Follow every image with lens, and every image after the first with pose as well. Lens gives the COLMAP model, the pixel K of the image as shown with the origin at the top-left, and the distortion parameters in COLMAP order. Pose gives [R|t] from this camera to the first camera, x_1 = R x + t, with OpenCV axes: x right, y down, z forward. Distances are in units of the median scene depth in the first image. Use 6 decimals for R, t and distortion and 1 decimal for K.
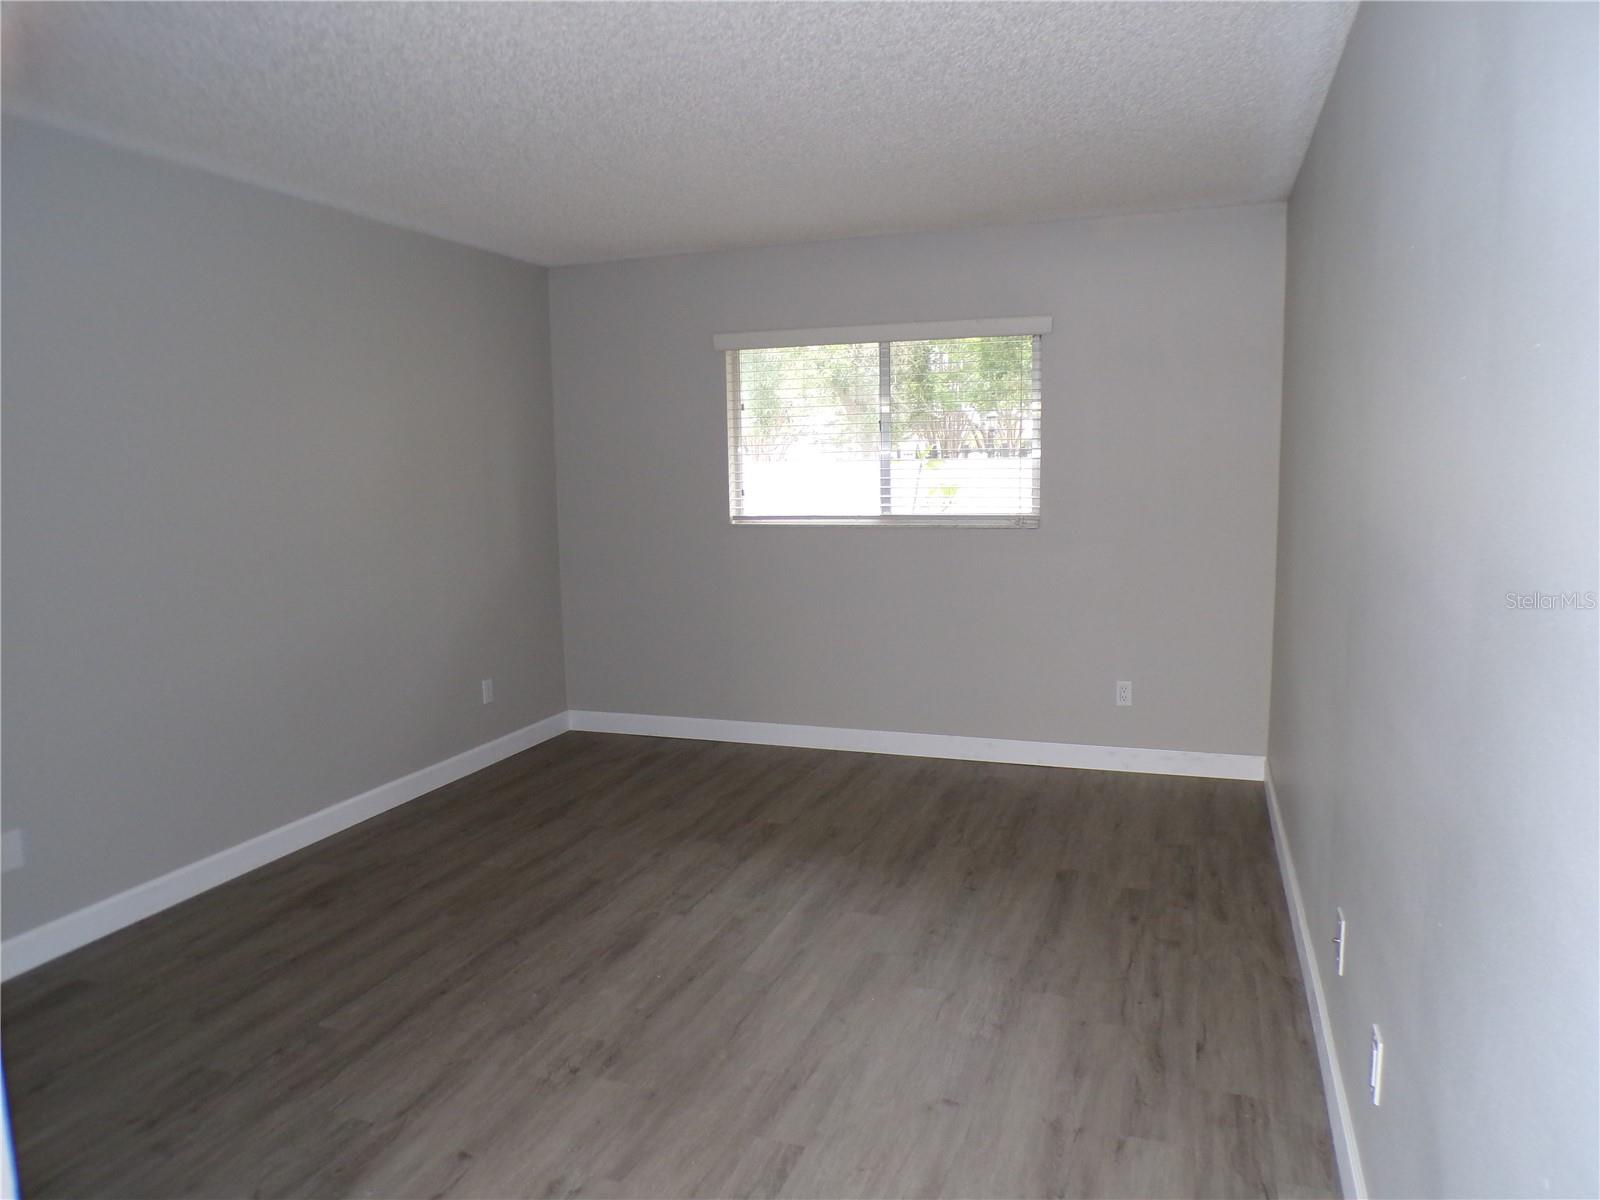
lens RADIAL K [[1092.5, 0, 788.9], [0, 1092.5, 596.5], [0, 0, 1]] dist [-0.046690, 0.018485]
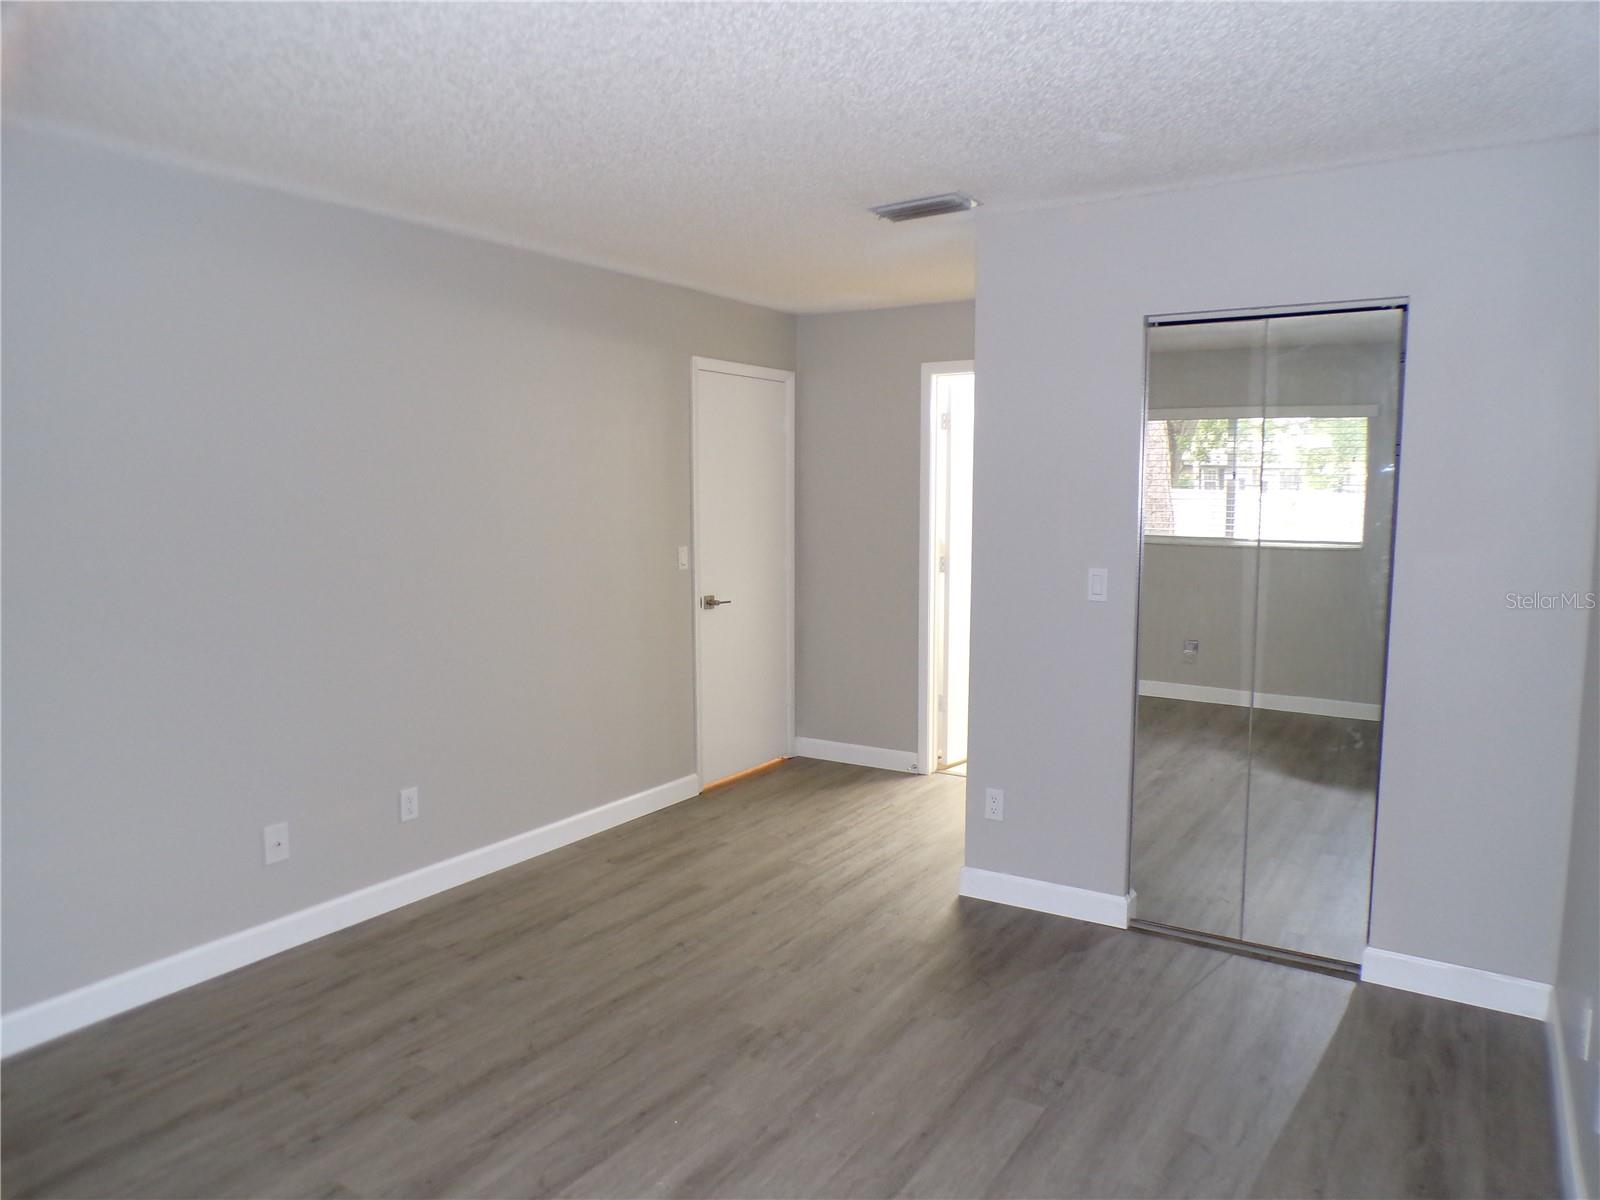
lens RADIAL K [[1092.5, 0, 788.9], [0, 1092.5, 596.5], [0, 0, 1]] dist [-0.046690, 0.018485]
pose [[-0.976628, 0.002702, 0.214922, -0.438501], [0.049155, 0.976229, 0.211094, -0.259152], [-0.209242, 0.216725, -0.953545, 1.911146]]
